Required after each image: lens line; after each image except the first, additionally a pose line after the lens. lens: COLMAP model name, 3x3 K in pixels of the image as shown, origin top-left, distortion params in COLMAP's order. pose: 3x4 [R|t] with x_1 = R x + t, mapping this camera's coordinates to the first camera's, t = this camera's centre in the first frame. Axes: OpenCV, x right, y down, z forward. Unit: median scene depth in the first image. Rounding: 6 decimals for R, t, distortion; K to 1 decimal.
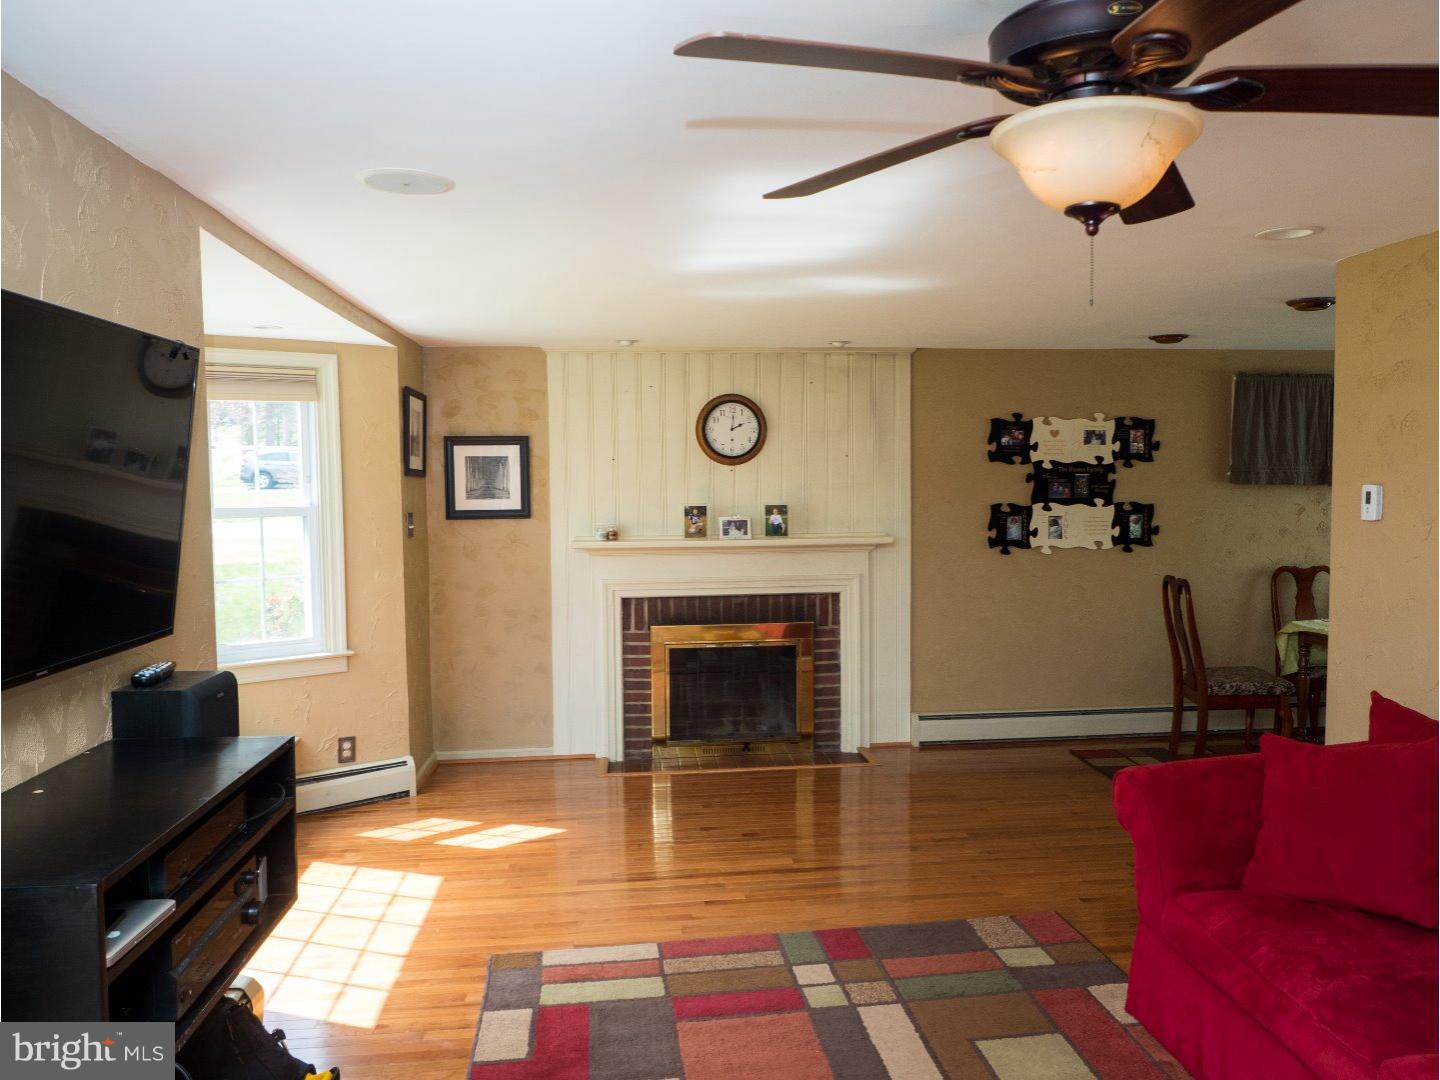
lens RADIAL K [[1094.1, 0, 713.0], [0, 1094.1, 544.1], [0, 0, 1]] dist [0.001528, -0.012493]
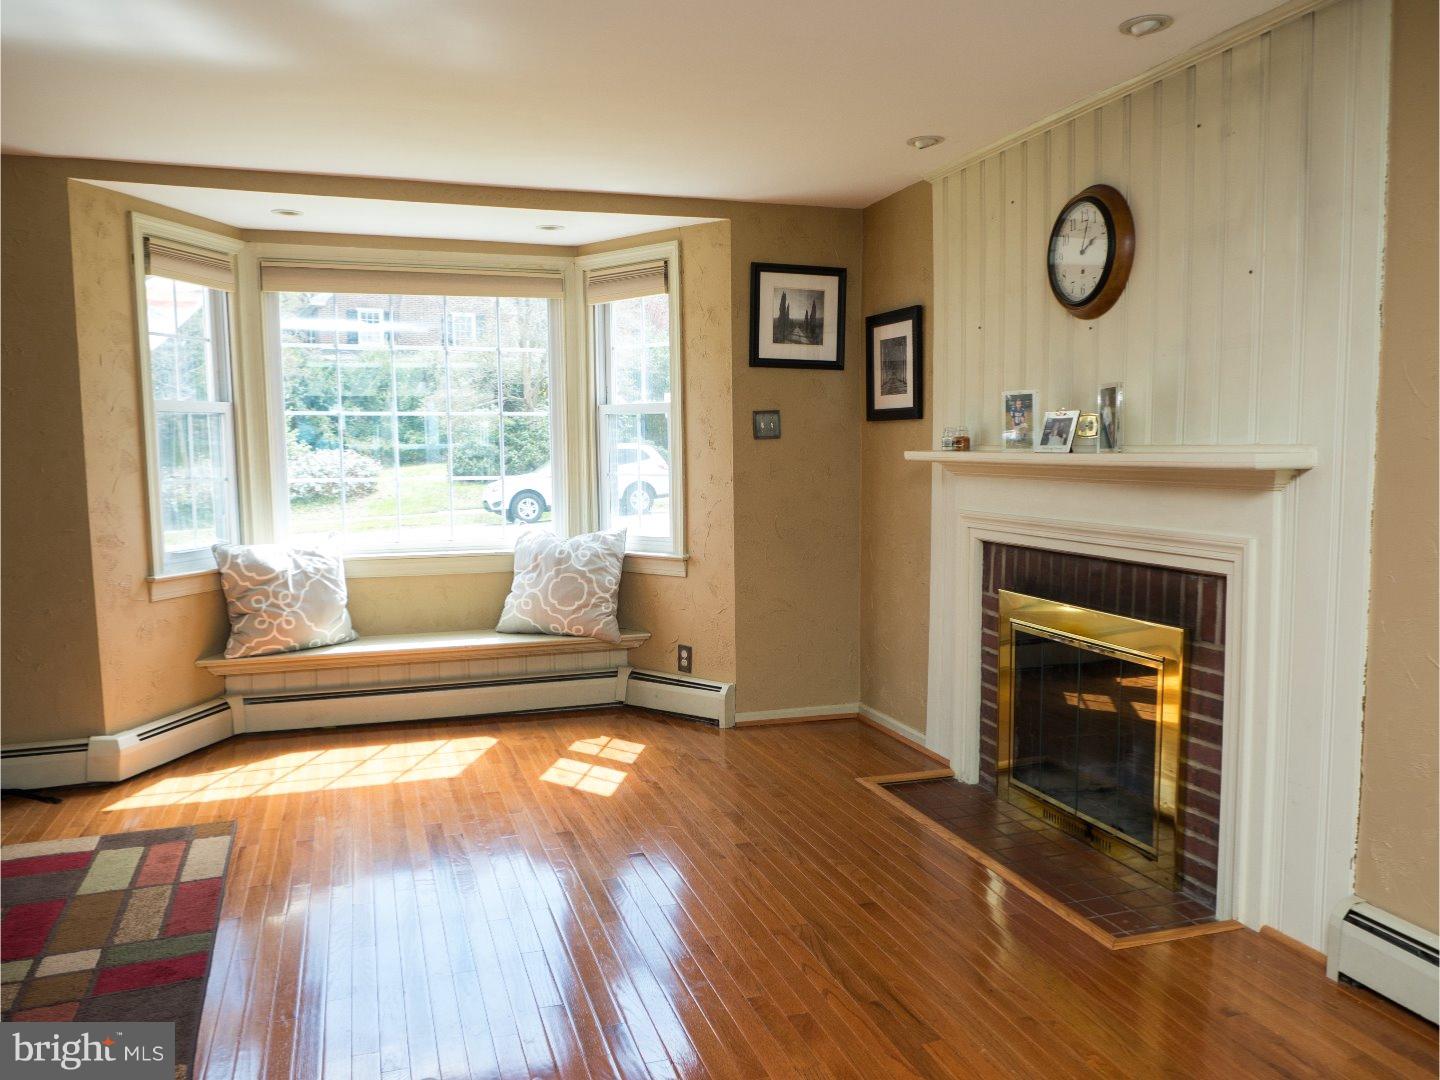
lens RADIAL K [[1094.1, 0, 711.9], [0, 1094.1, 534.1], [0, 0, 1]] dist [0.001528, -0.012493]
pose [[0.248628, 0.090834, -0.964330, 0.514855], [-0.053369, 0.995365, 0.079998, 0.001847], [0.967128, 0.031576, 0.252323, 0.688474]]
